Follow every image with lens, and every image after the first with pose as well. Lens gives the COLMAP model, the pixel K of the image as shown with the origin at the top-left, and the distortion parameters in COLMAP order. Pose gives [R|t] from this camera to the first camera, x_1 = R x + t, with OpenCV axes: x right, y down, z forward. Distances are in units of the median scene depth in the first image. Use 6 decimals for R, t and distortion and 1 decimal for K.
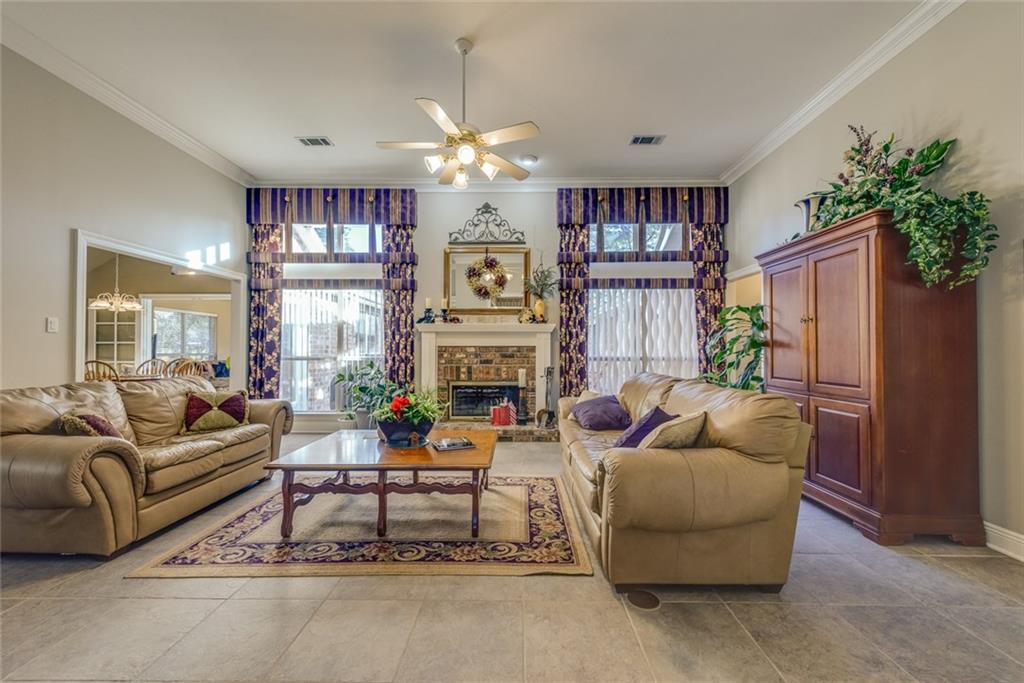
lens RADIAL K [[396.7, 0, 515.5], [0, 396.7, 345.3], [0, 0, 1]] dist [0.011849, -0.002846]
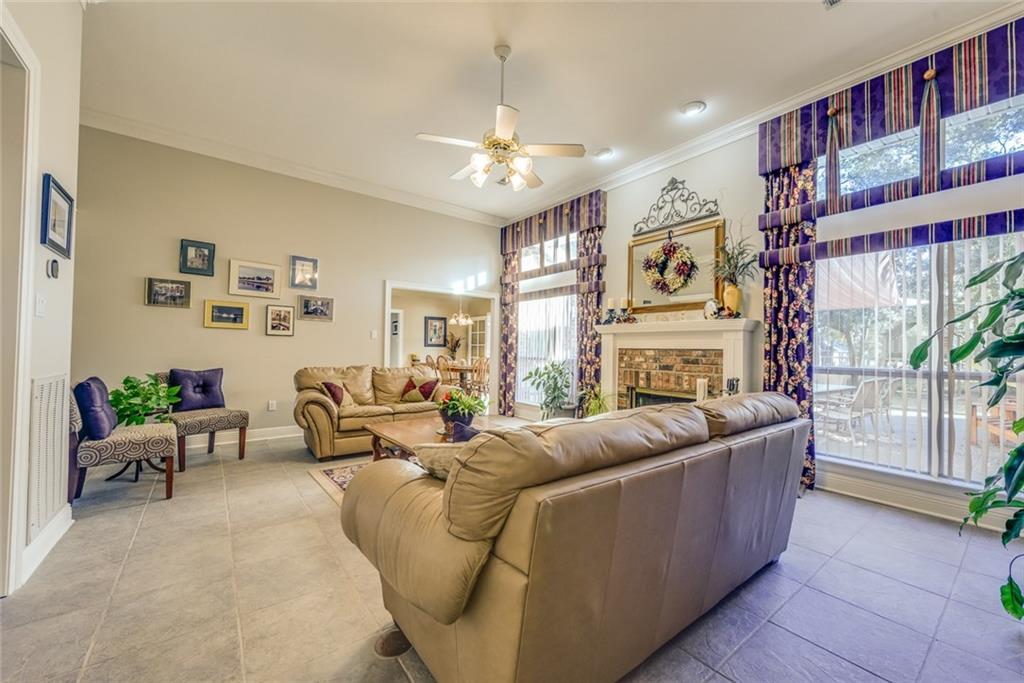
lens RADIAL K [[396.7, 0, 515.1], [0, 396.7, 344.2], [0, 0, 1]] dist [0.011849, -0.002846]
pose [[0.617989, -0.001974, -0.786184, 0.392436], [-0.007910, 0.999931, -0.008729, 0.001854], [0.786147, 0.011613, 0.617930, 0.229343]]
